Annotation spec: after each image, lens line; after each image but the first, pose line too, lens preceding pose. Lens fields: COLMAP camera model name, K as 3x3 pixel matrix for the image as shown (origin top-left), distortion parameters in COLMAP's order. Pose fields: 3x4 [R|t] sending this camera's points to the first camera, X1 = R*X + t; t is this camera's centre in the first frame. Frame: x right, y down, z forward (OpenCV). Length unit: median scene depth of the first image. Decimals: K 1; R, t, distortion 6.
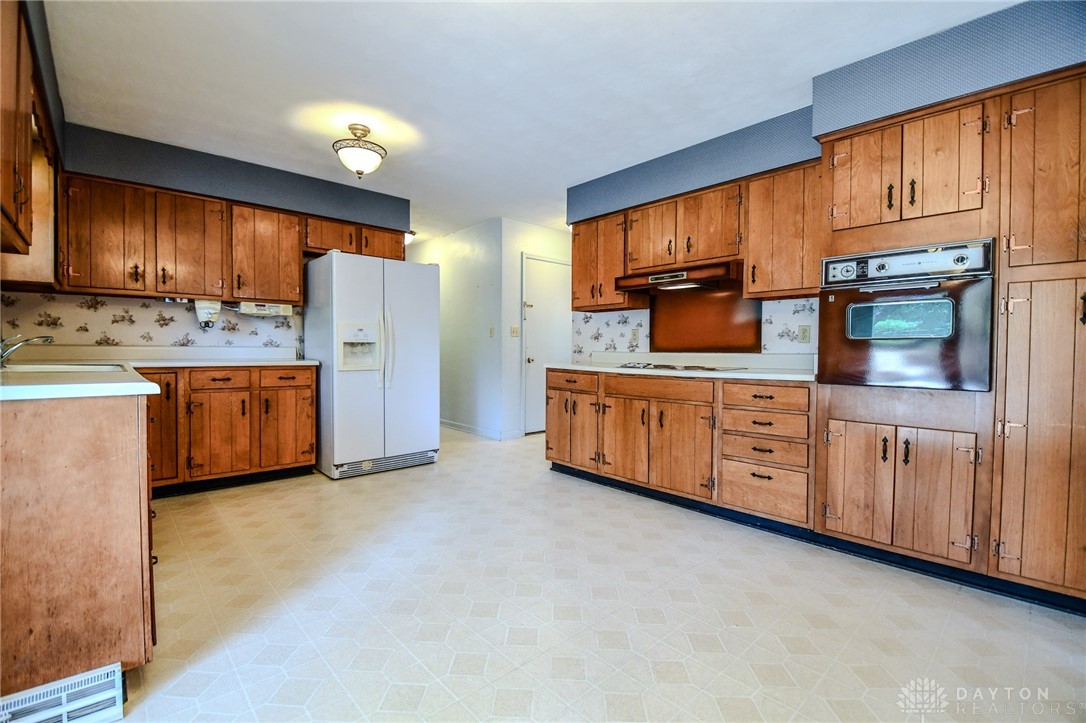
lens RADIAL K [[472.8, 0, 540.6], [0, 472.8, 359.2], [0, 0, 1]] dist [0.015172, -0.019815]
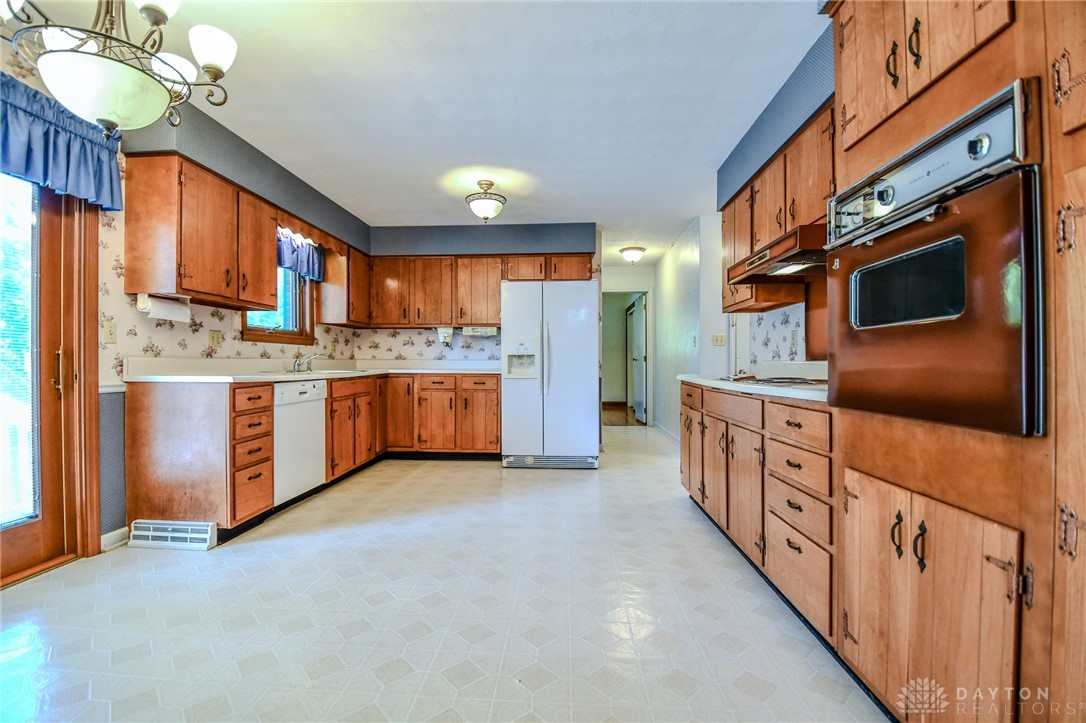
lens RADIAL K [[472.8, 0, 540.6], [0, 472.8, 359.2], [0, 0, 1]] dist [0.015172, -0.019815]
pose [[0.698572, -0.012793, -0.715426, 0.543685], [-0.009778, 0.999576, -0.027422, 0.008203], [0.715473, 0.026152, 0.698151, 0.221899]]
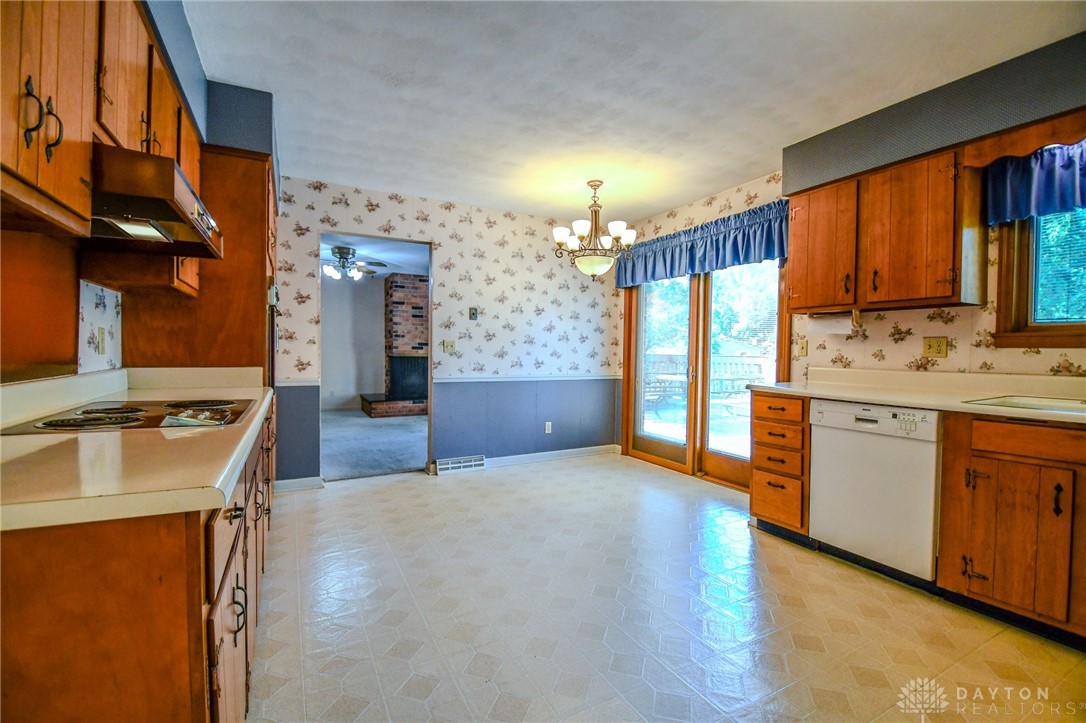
lens RADIAL K [[472.8, 0, 540.6], [0, 472.8, 359.2], [0, 0, 1]] dist [0.015172, -0.019815]
pose [[-0.966896, -0.024937, 0.253950, -0.174485], [-0.015275, 0.999085, 0.039951, -0.054002], [-0.254714, 0.034749, -0.966392, 1.318890]]
